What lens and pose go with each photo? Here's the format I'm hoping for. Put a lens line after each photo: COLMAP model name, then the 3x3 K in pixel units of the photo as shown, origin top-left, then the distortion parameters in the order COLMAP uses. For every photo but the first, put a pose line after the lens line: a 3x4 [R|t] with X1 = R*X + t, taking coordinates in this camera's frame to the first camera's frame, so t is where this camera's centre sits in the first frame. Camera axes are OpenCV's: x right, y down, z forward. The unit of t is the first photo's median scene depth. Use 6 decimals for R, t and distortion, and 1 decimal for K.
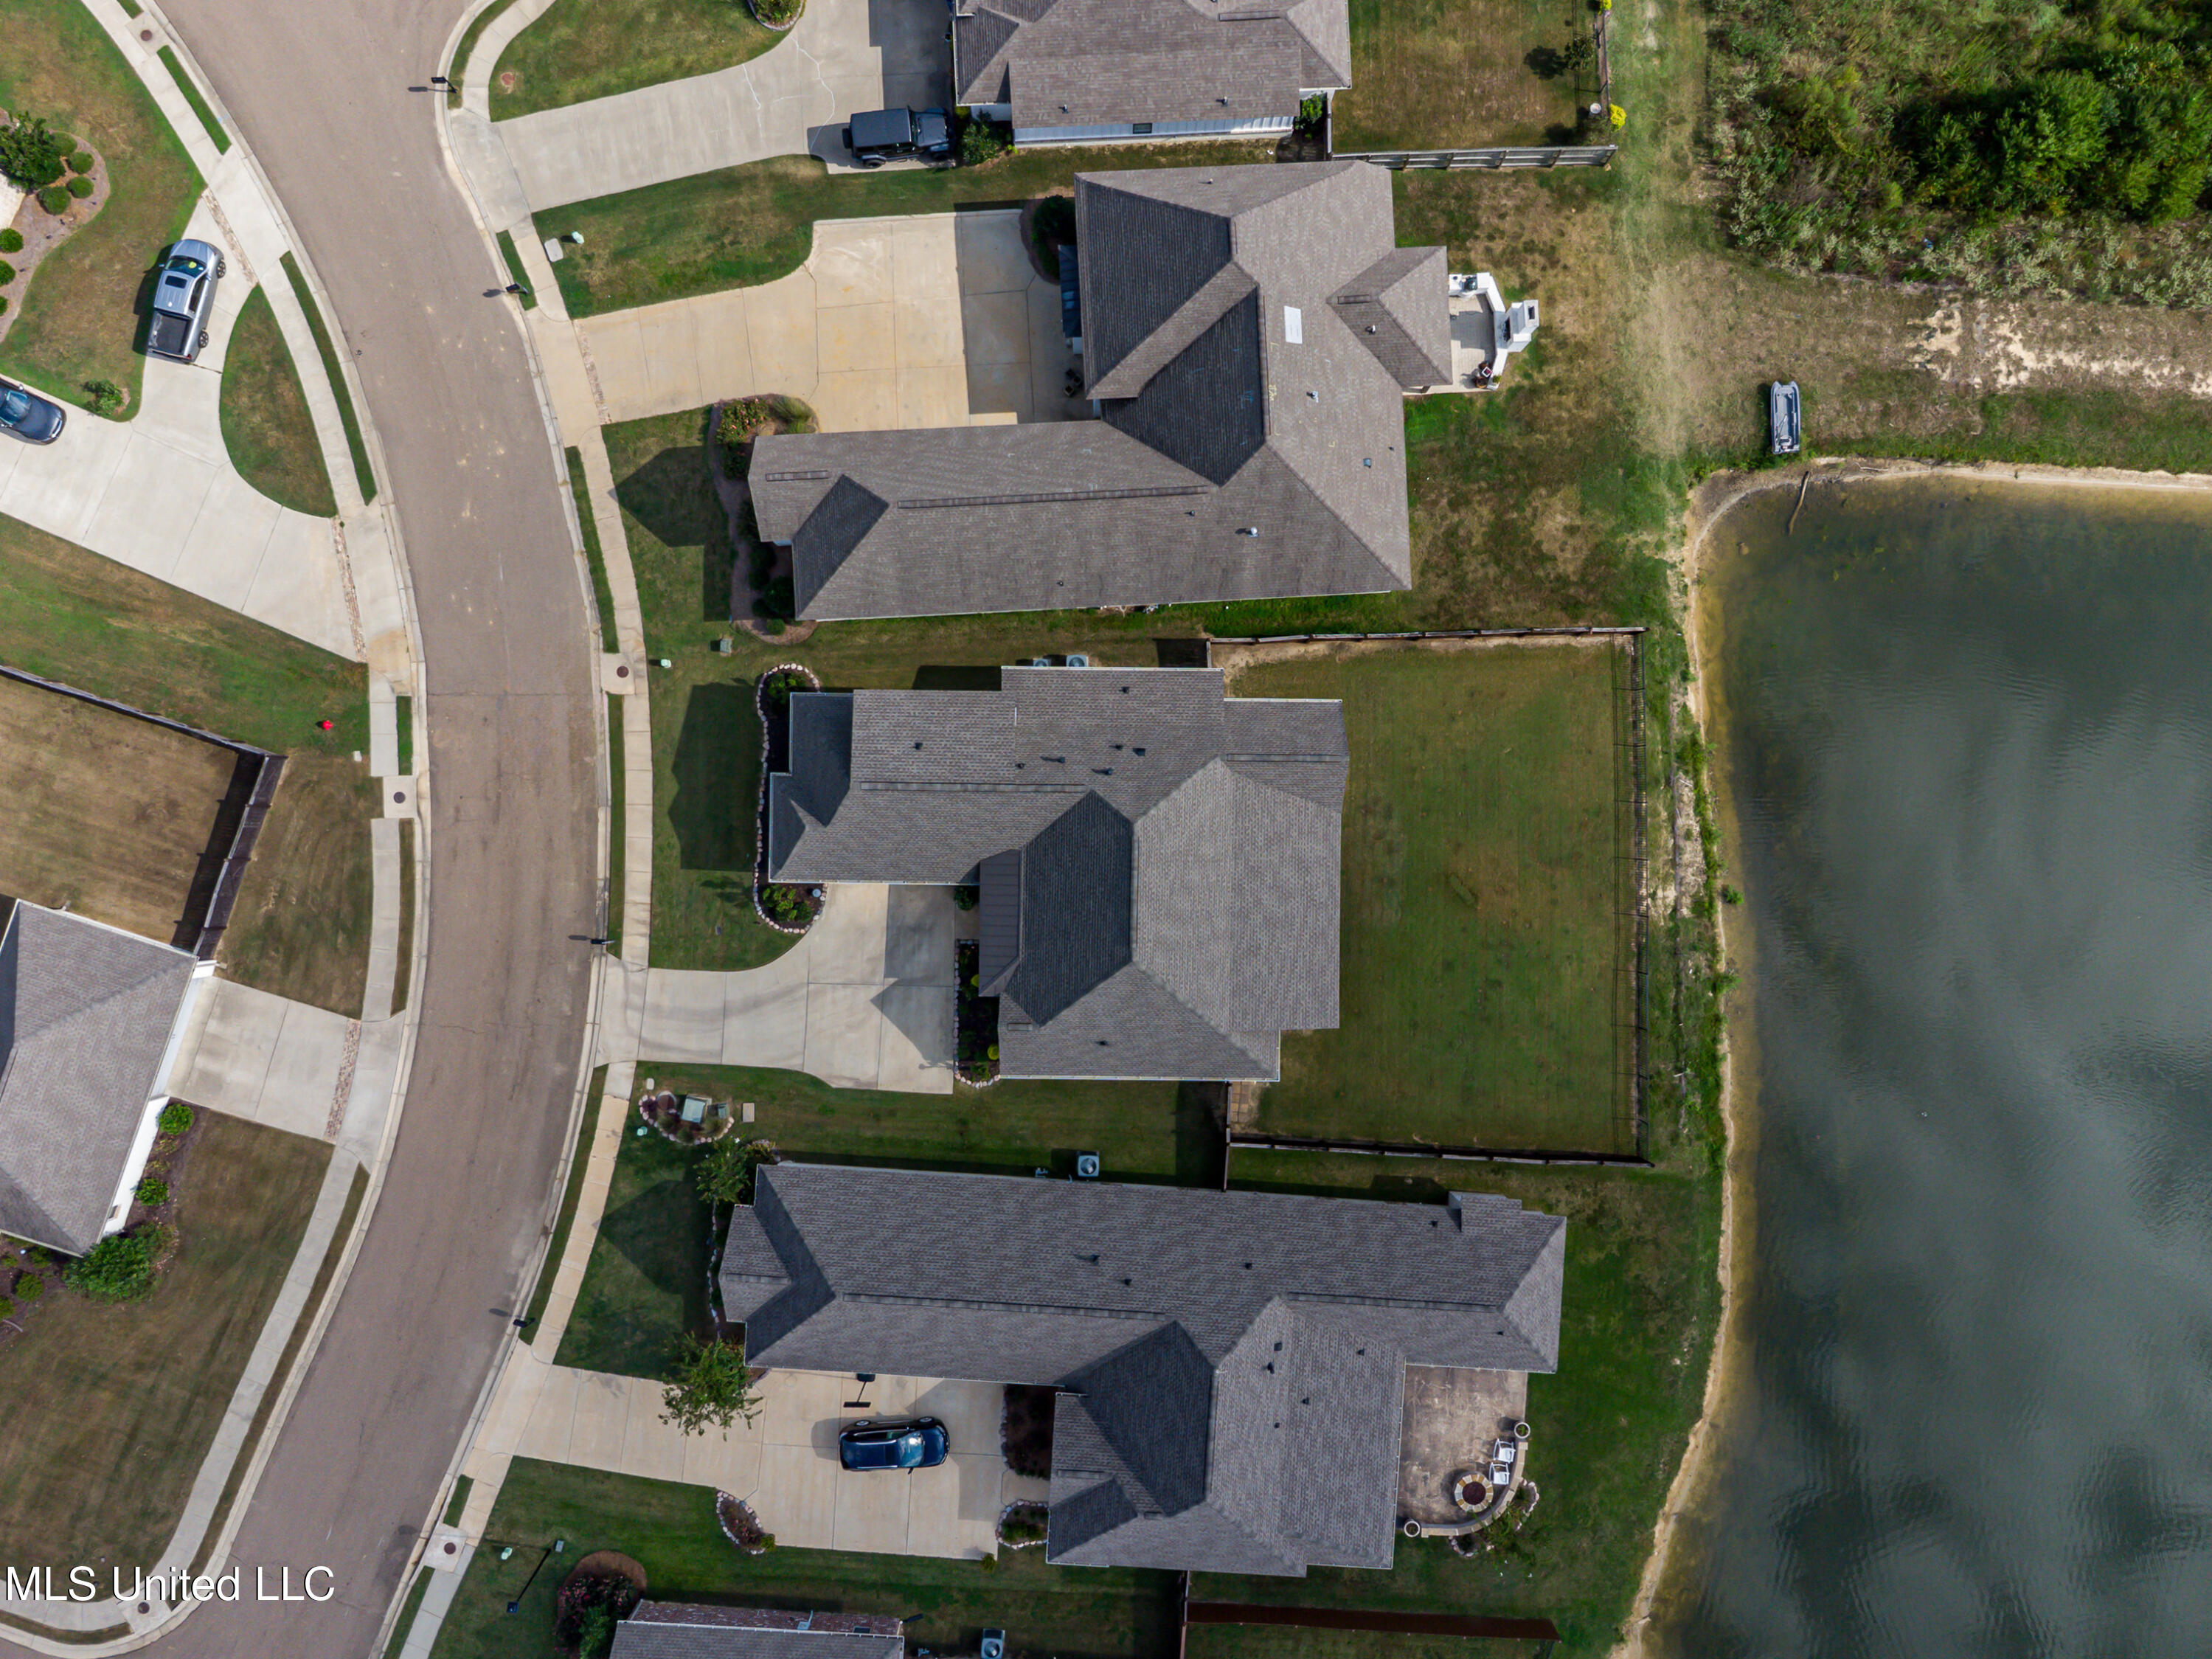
lens RADIAL K [[1661.1, 0, 1110.6], [0, 1661.1, 823.9], [0, 0, 1]] dist [0.011199, 0.007591]
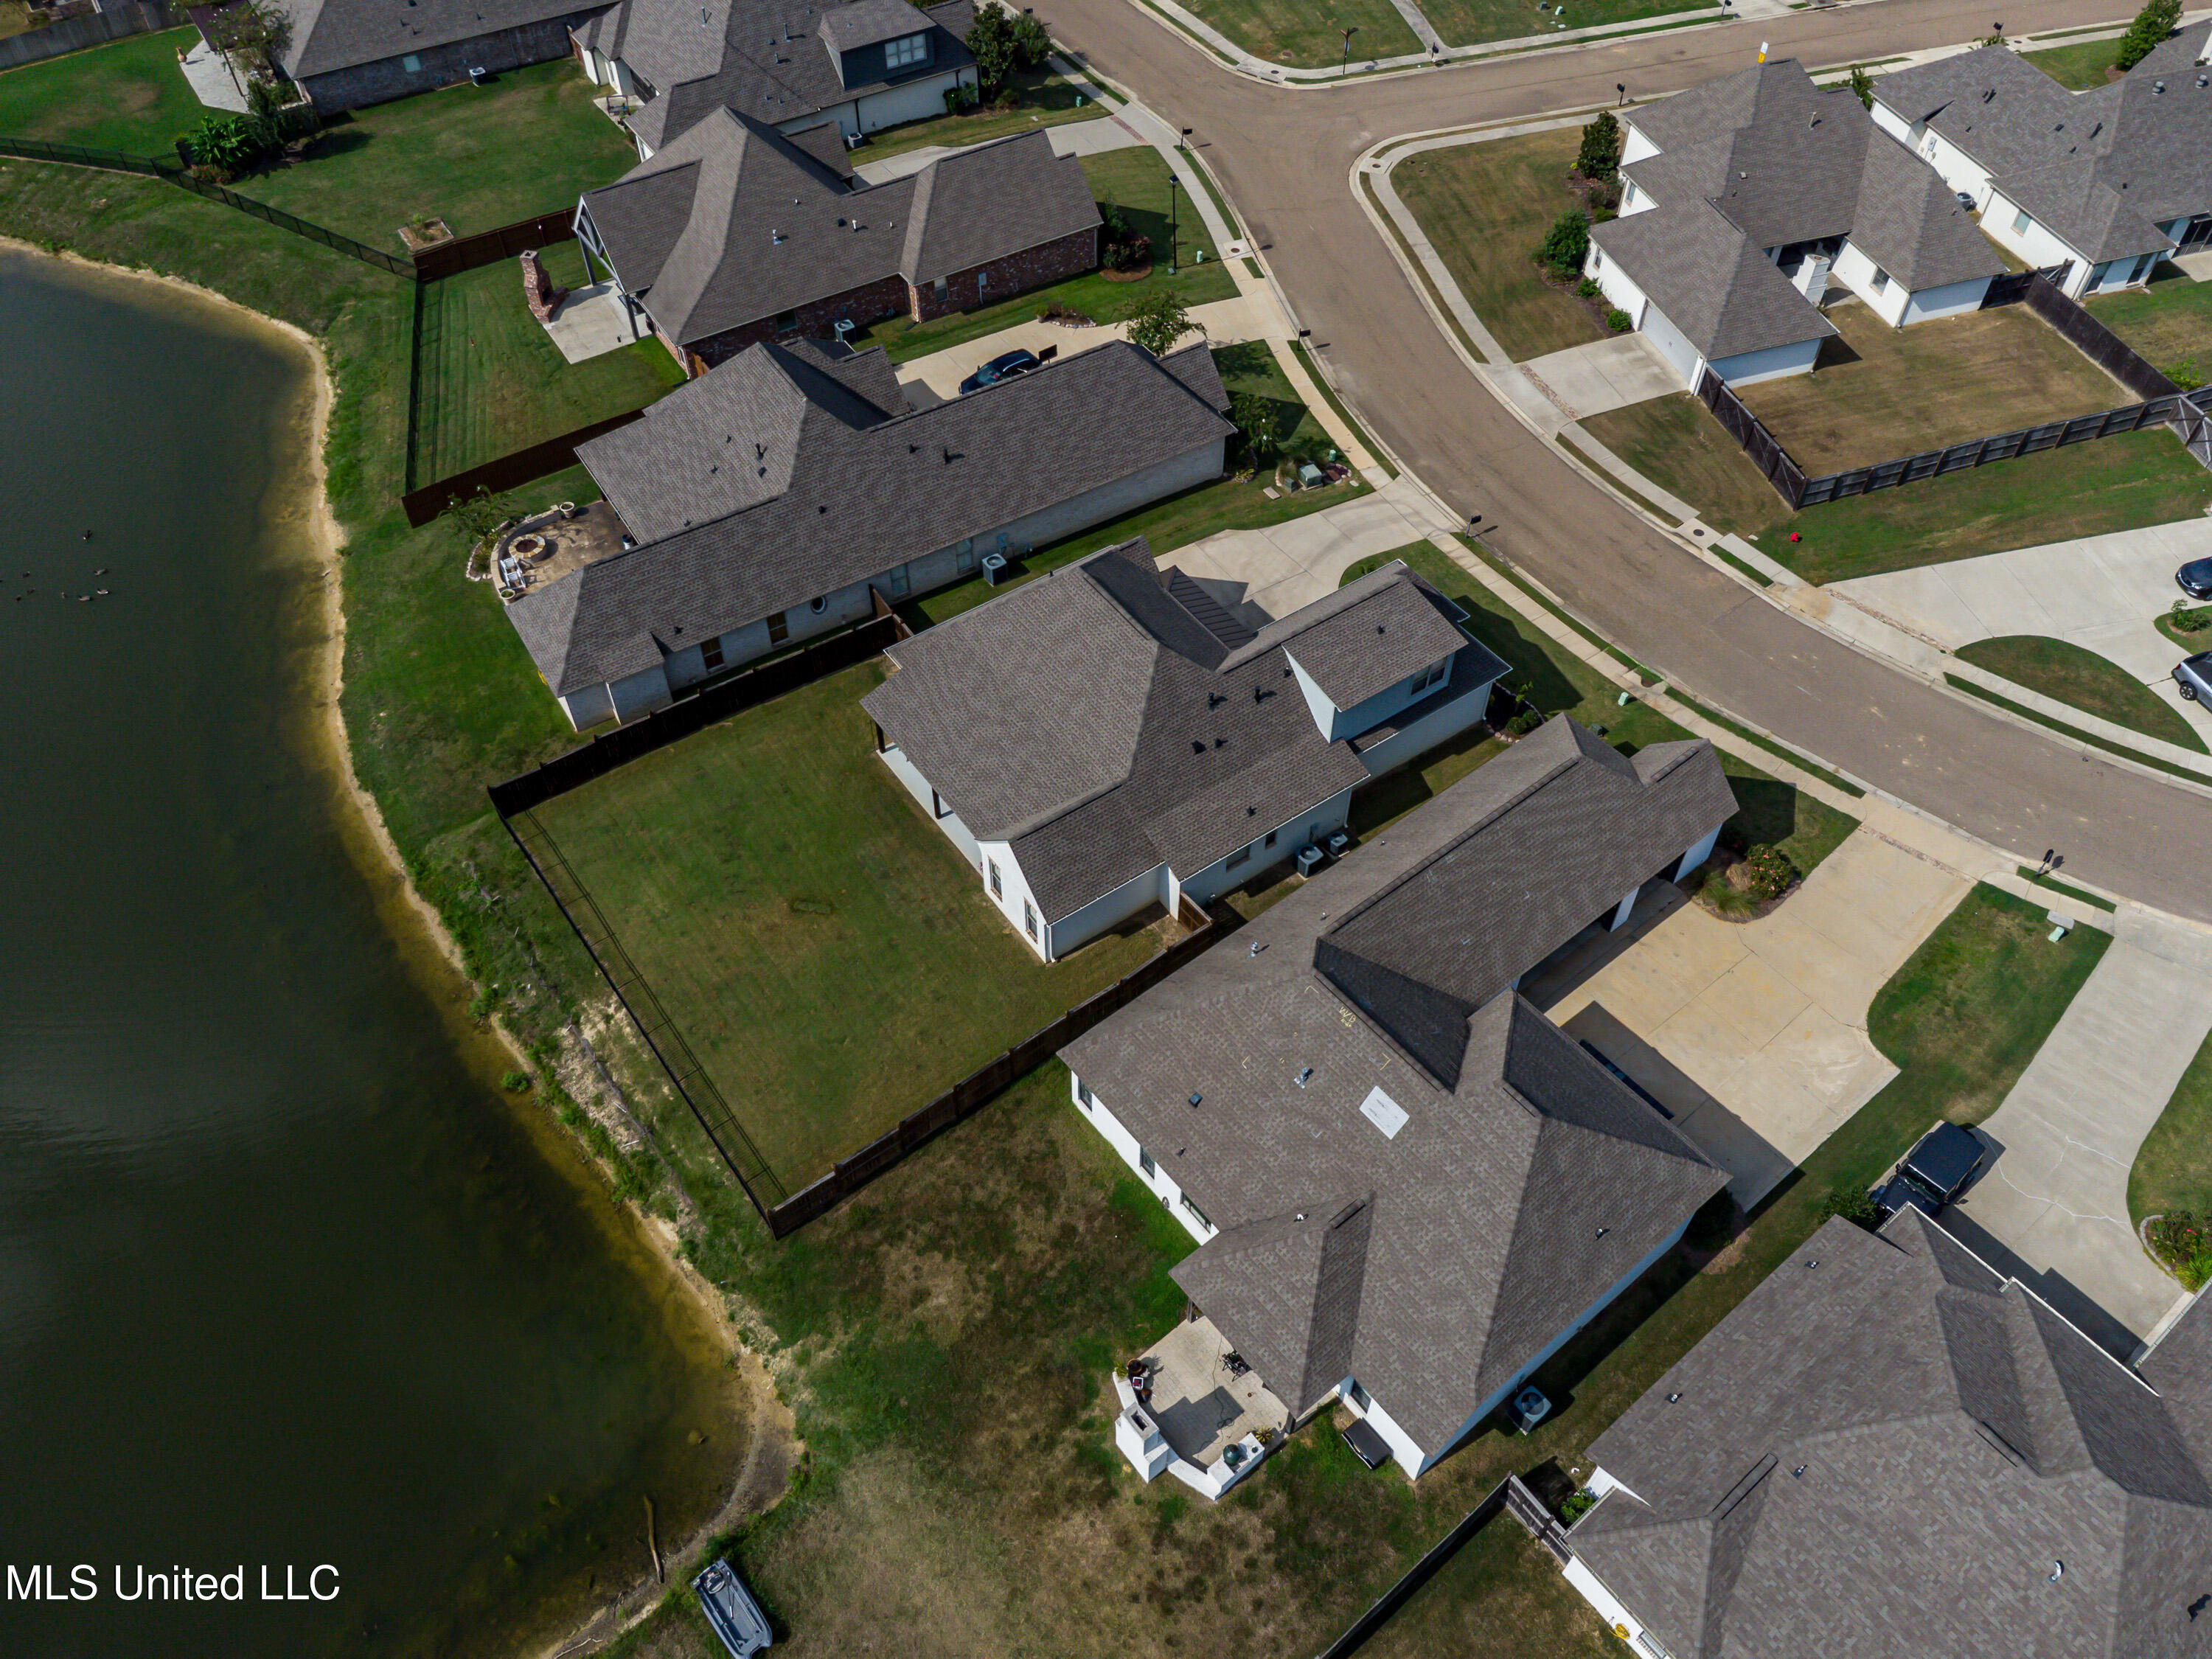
lens RADIAL K [[1661.0, 0, 1113.3], [0, 1661.0, 831.7], [0, 0, 1]] dist [0.011199, 0.007591]
pose [[-0.808270, 0.444140, -0.386575, 0.401150], [-0.588807, -0.612539, 0.527354, -0.491729], [-0.002573, 0.653862, 0.756610, 0.298363]]
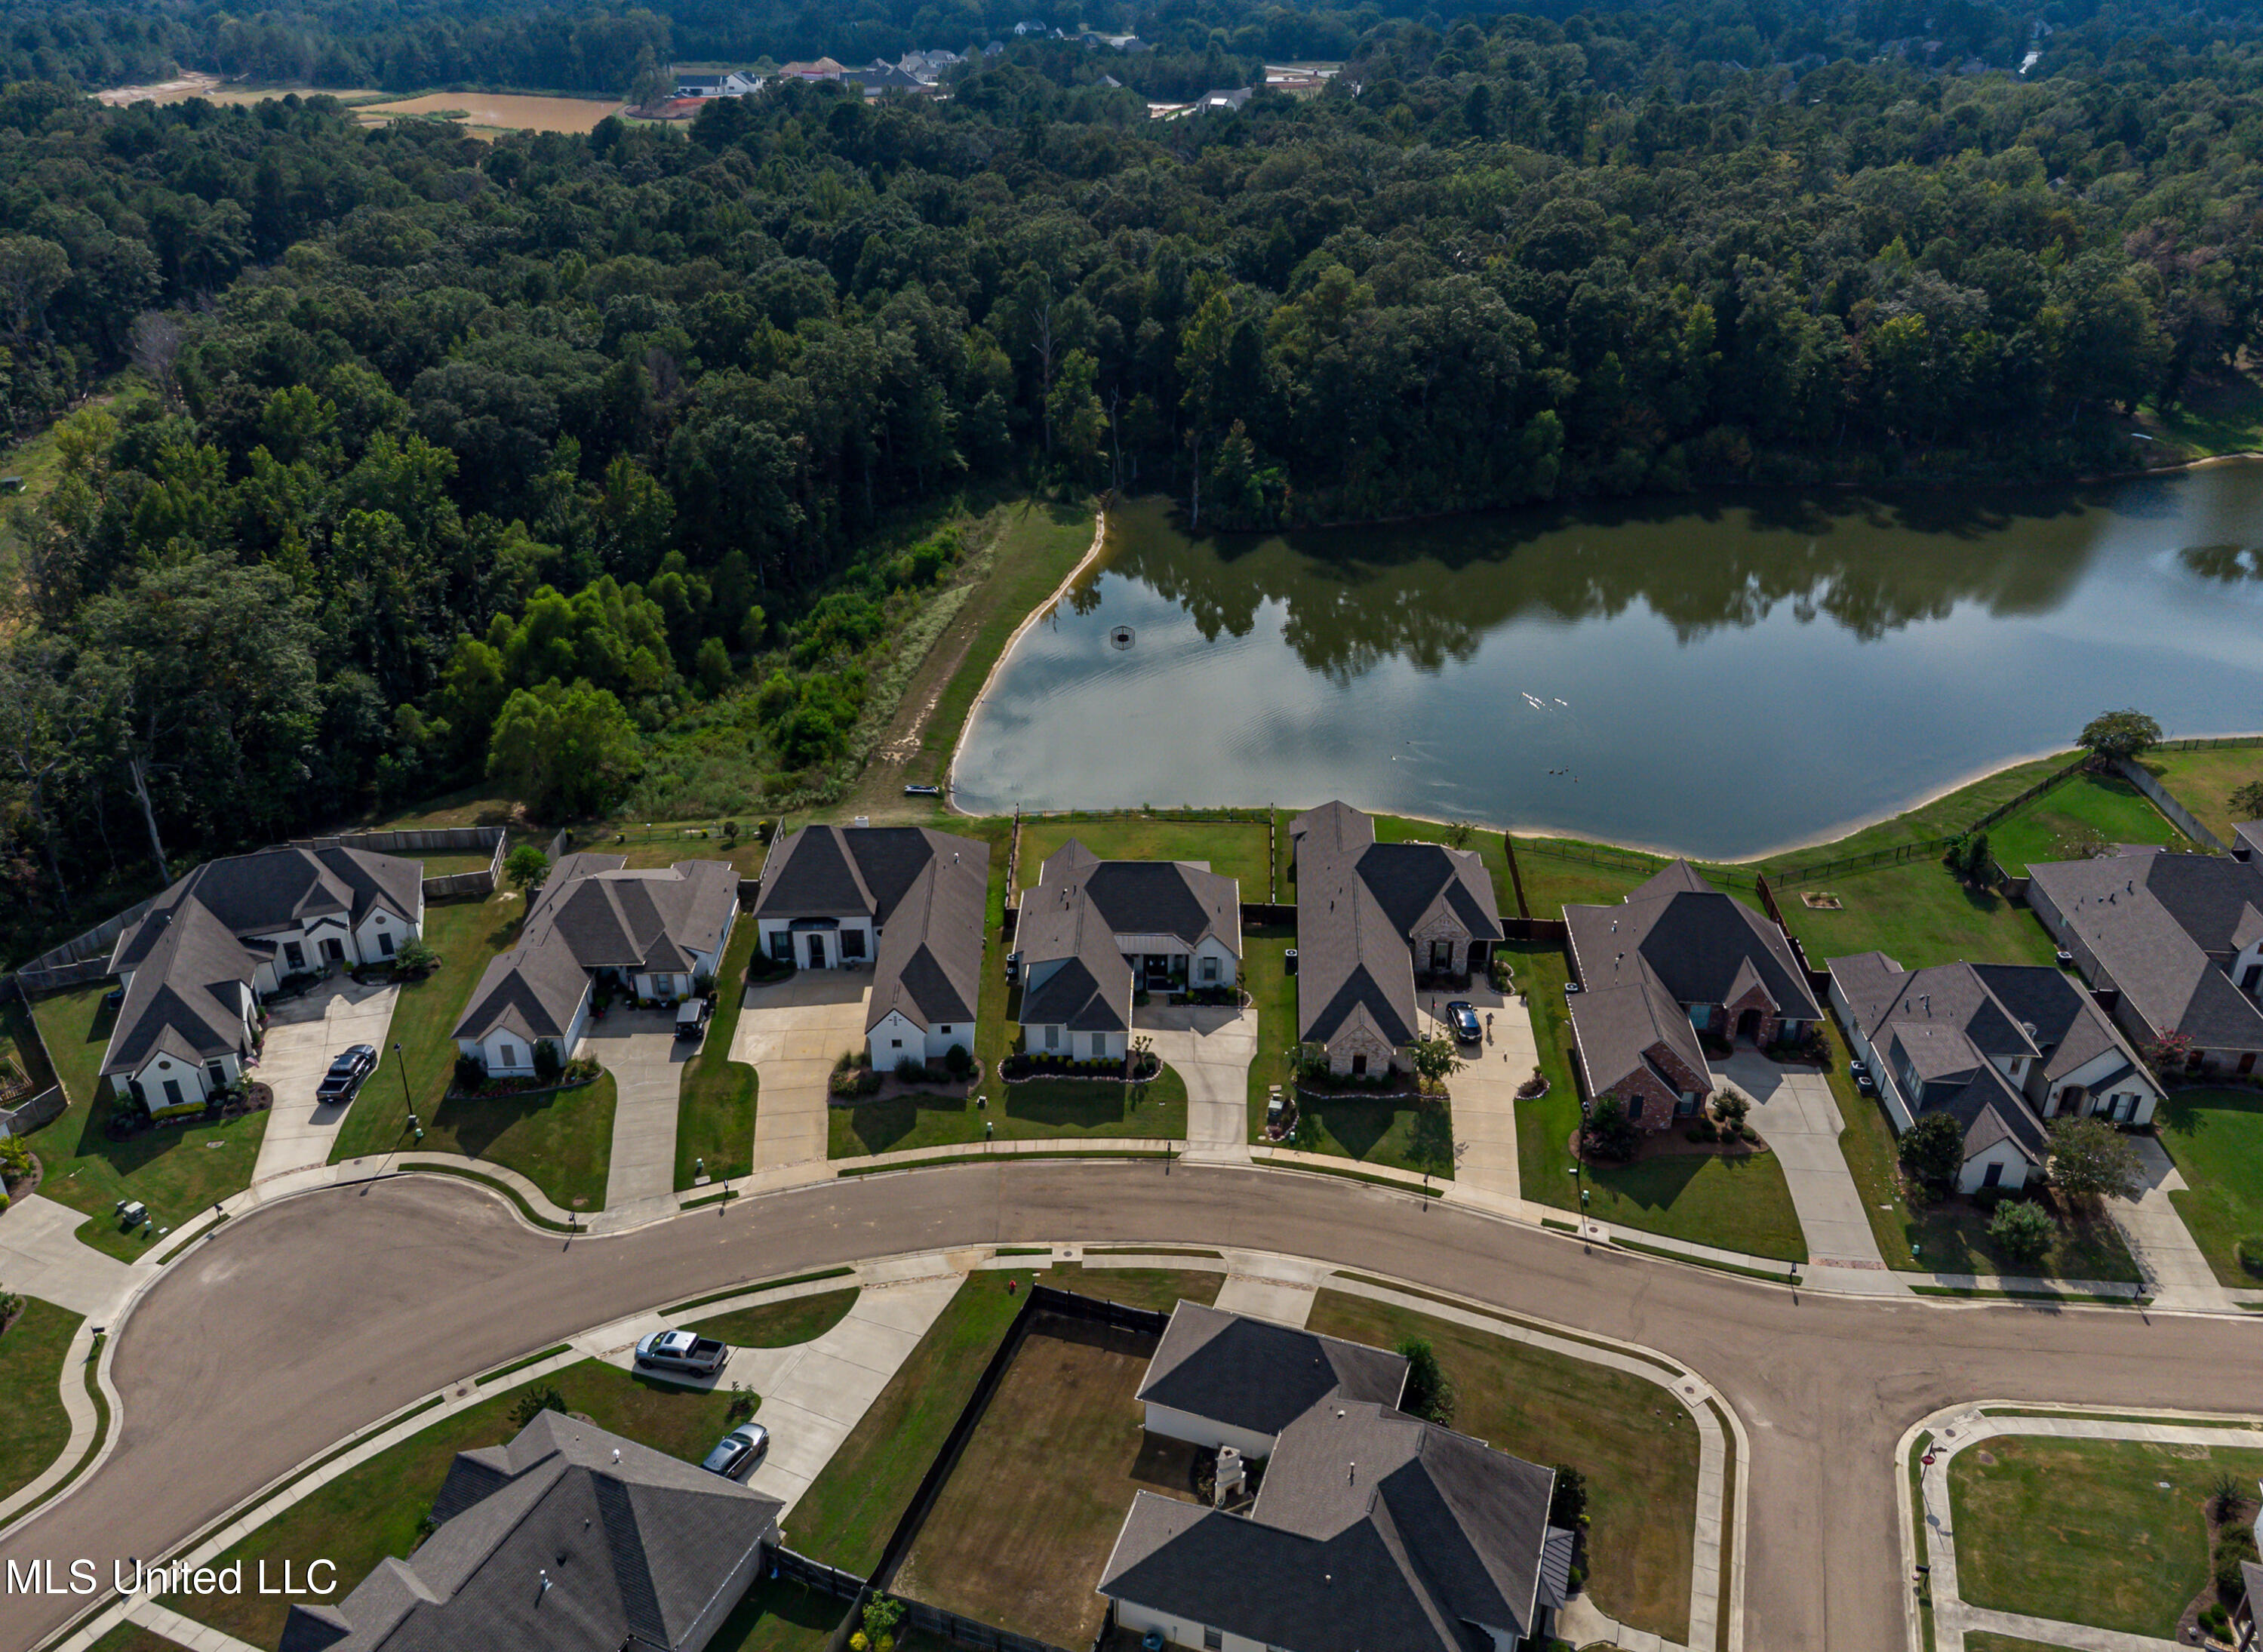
lens RADIAL K [[1699.1, 0, 1134.7], [0, 1699.1, 811.9], [0, 0, 1]] dist [0.056198, -0.036316]
pose [[0.013674, -0.476434, 0.879104, -1.519257], [0.999894, 0.010867, -0.009663, 0.050542], [-0.004950, 0.879143, 0.476532, -0.013157]]
